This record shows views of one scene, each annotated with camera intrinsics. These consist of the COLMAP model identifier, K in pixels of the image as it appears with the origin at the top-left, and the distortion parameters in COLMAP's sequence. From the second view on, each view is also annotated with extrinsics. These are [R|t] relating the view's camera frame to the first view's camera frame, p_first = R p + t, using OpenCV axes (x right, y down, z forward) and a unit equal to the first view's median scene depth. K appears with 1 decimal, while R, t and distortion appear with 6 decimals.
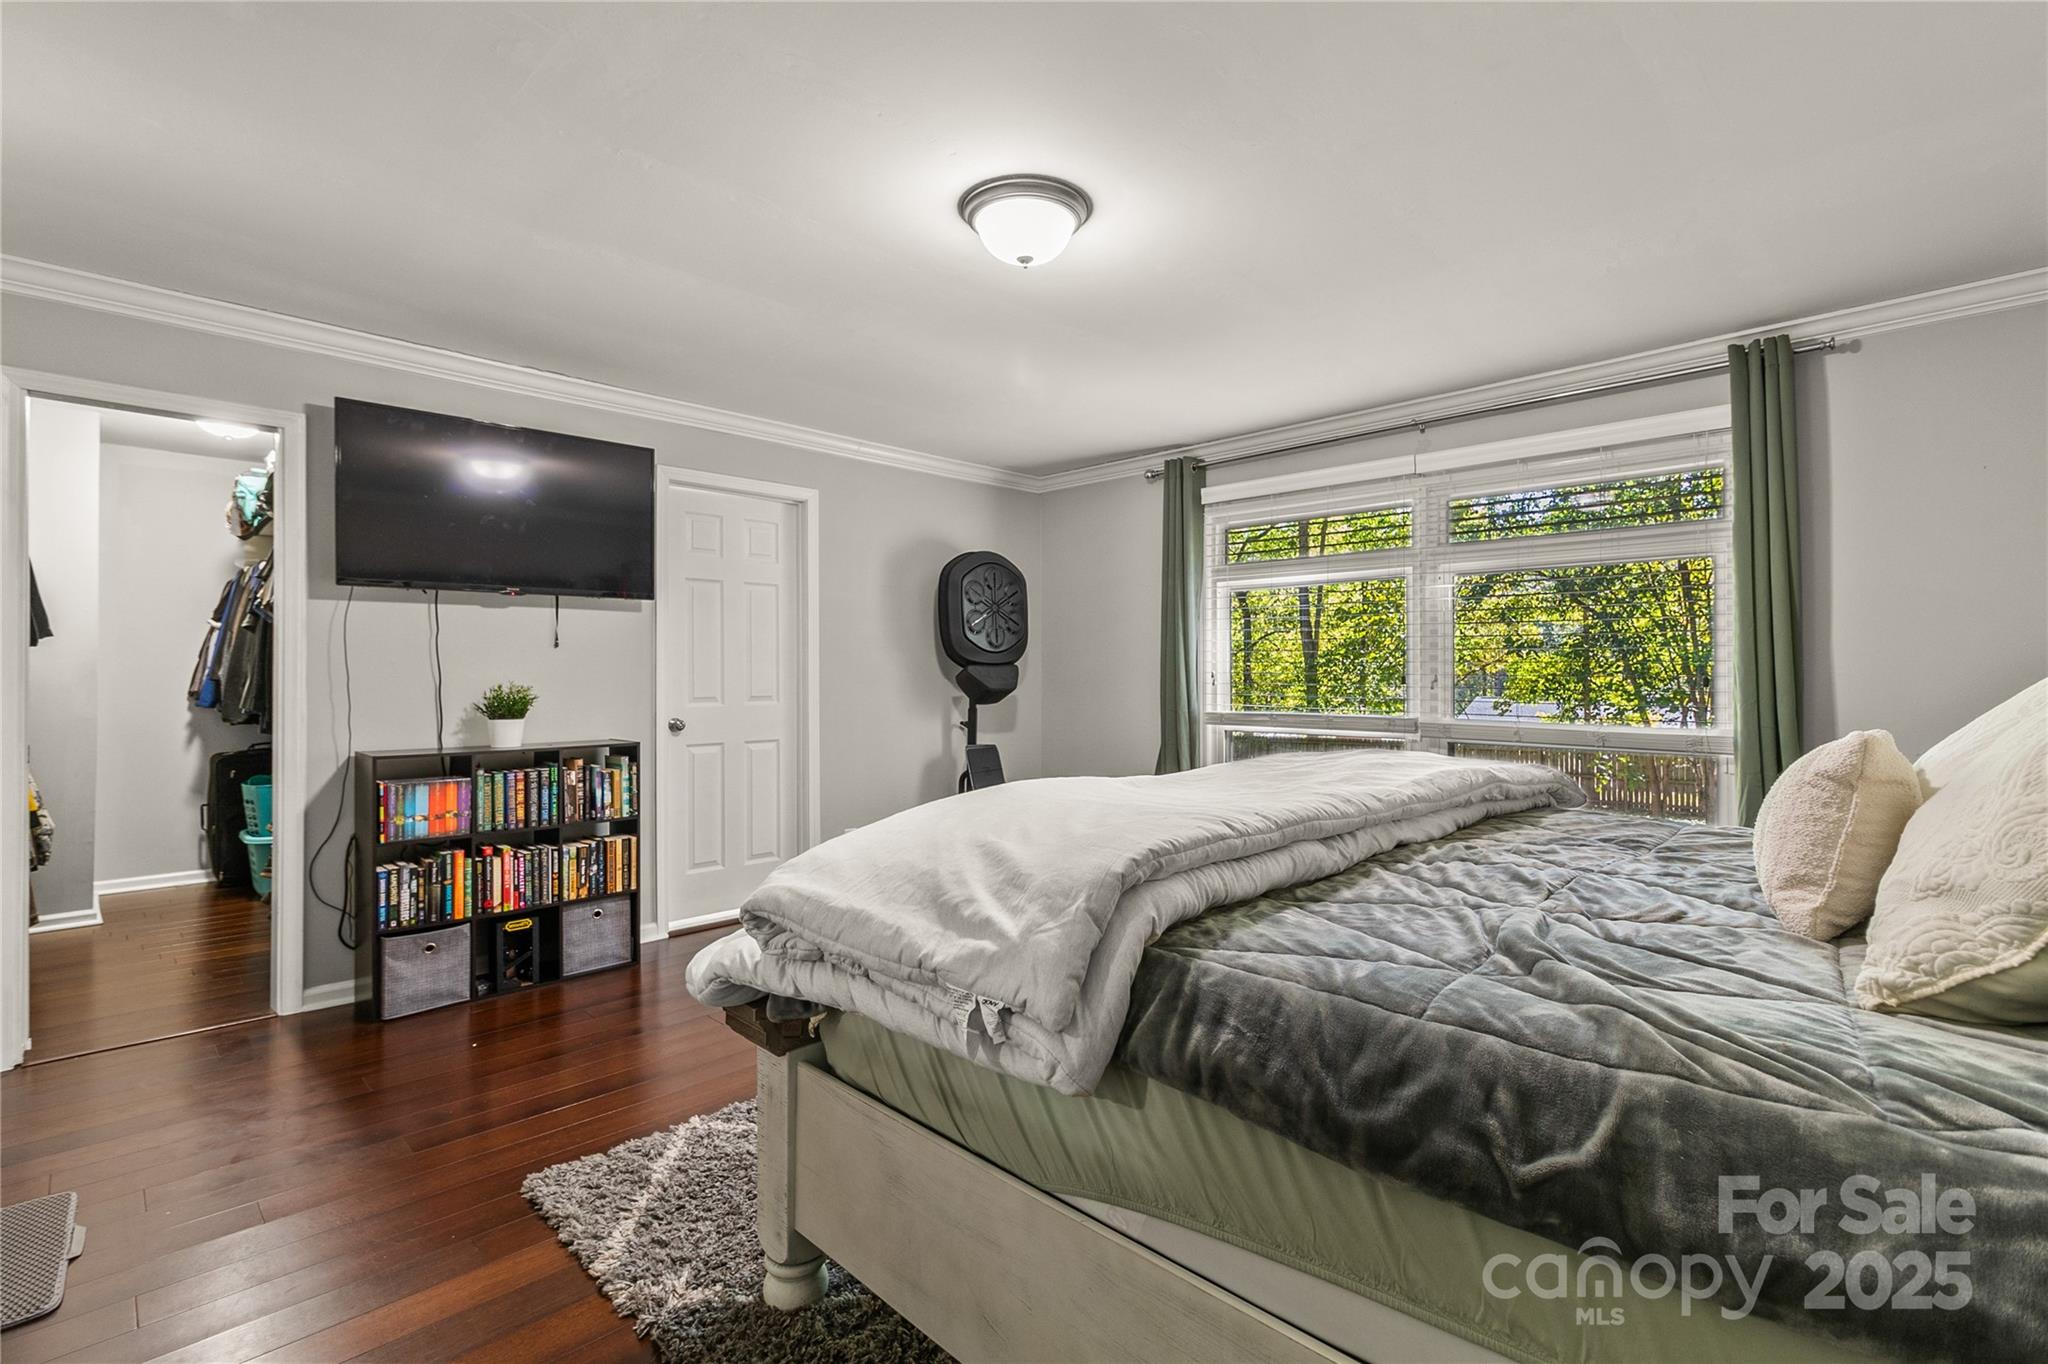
lens RADIAL K [[942.1, 0, 1030.6], [0, 942.1, 674.3], [0, 0, 1]] dist [-0.001496, 0.002007]
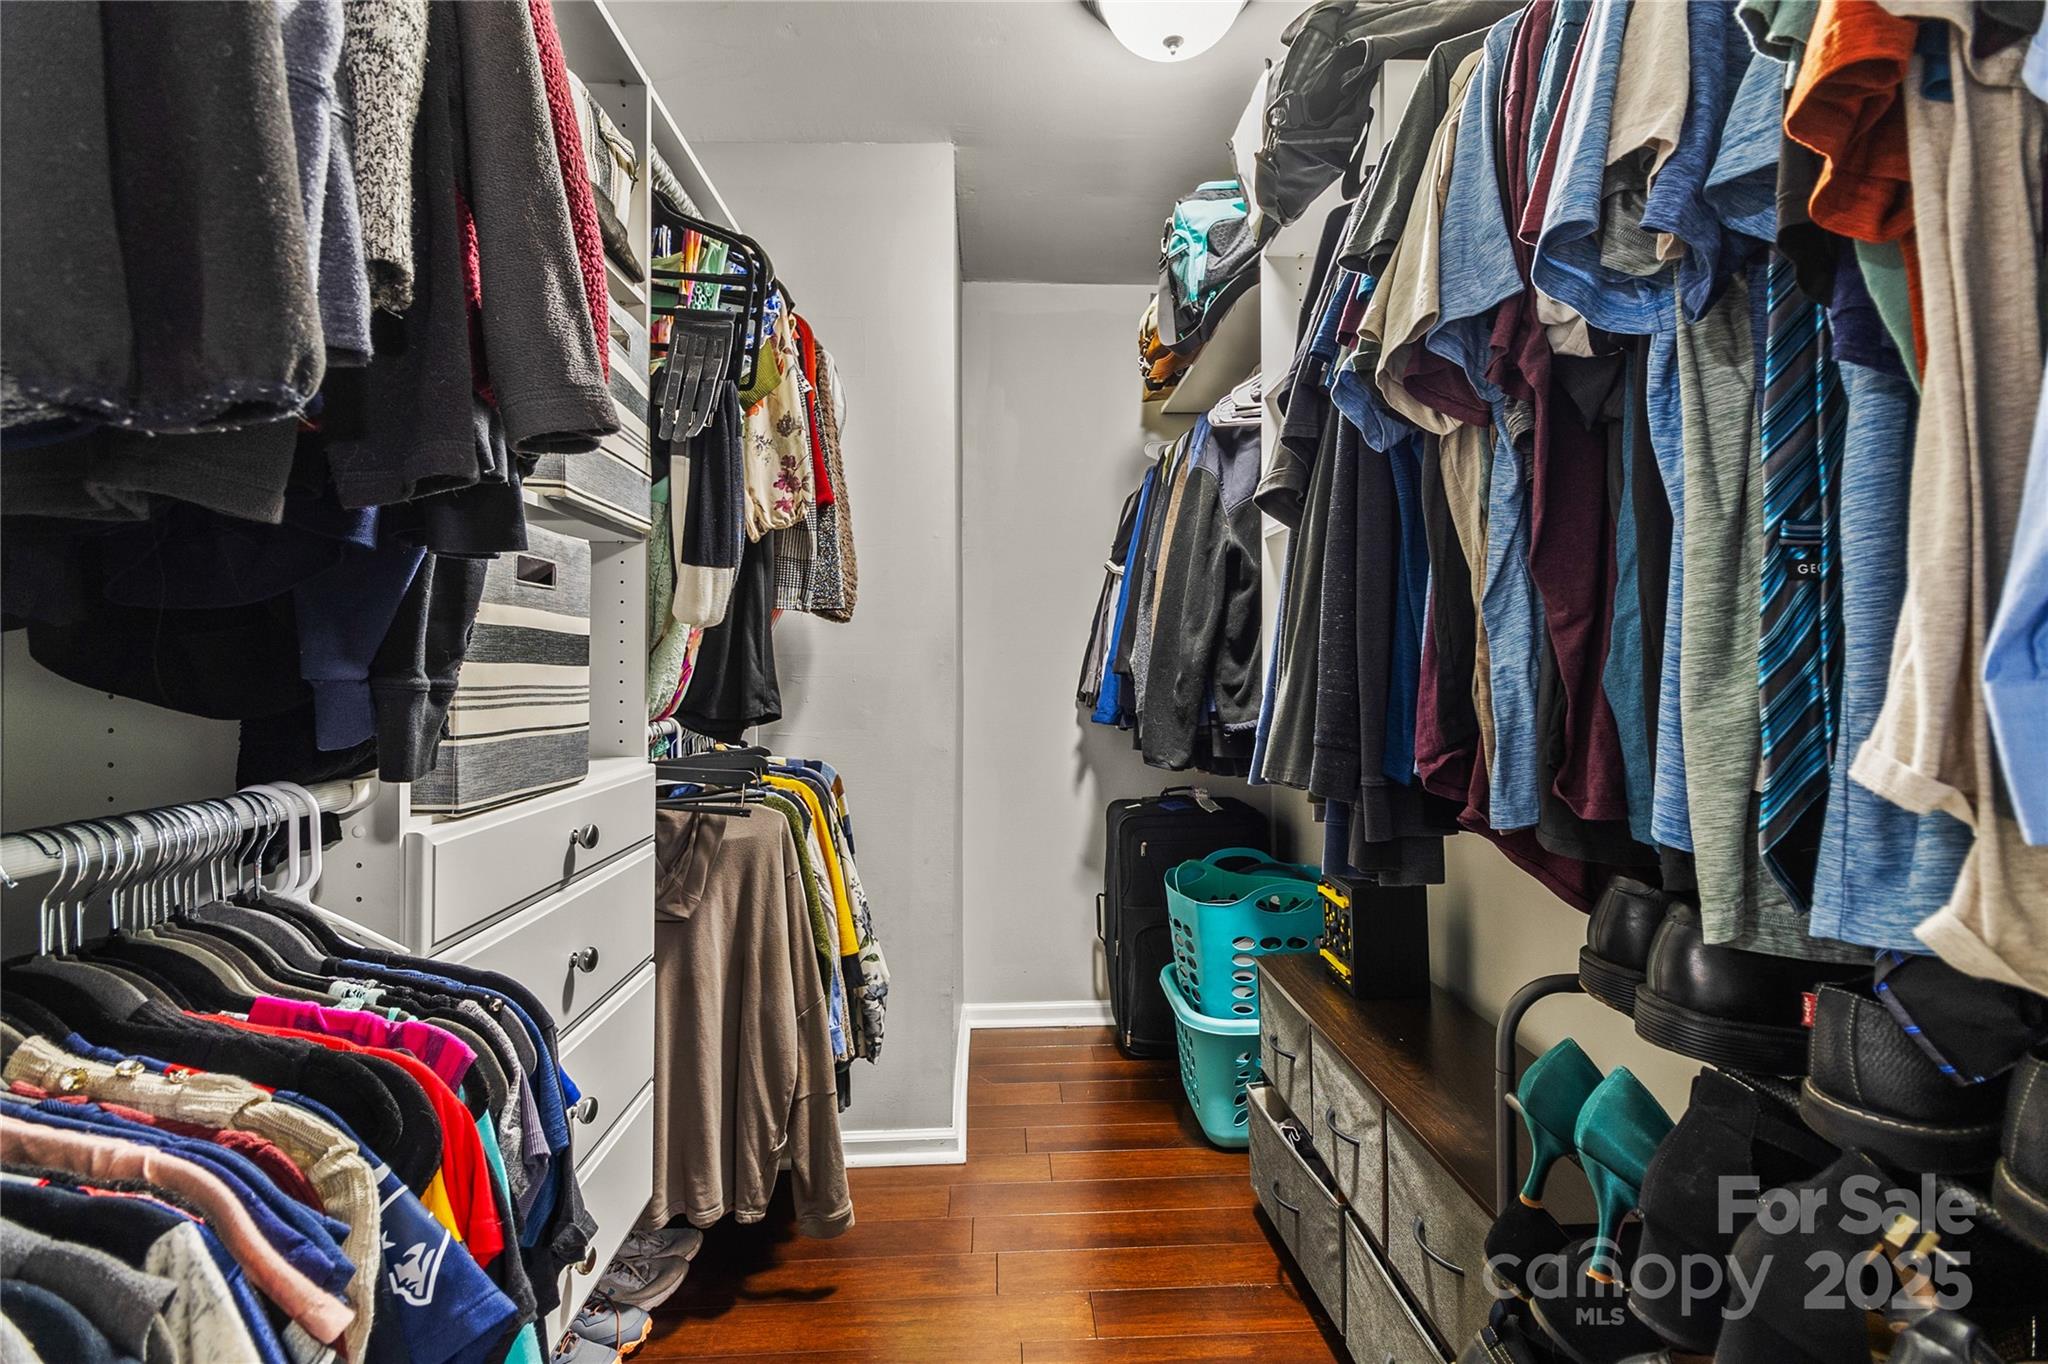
lens RADIAL K [[942.1, 0, 1028.3], [0, 942.1, 667.3], [0, 0, 1]] dist [-0.001496, 0.002007]
pose [[0.730562, -0.000950, -0.682846, -0.530444], [0.008543, 0.999933, 0.007748, -0.001635], [0.682793, -0.011494, 0.730522, 0.567121]]
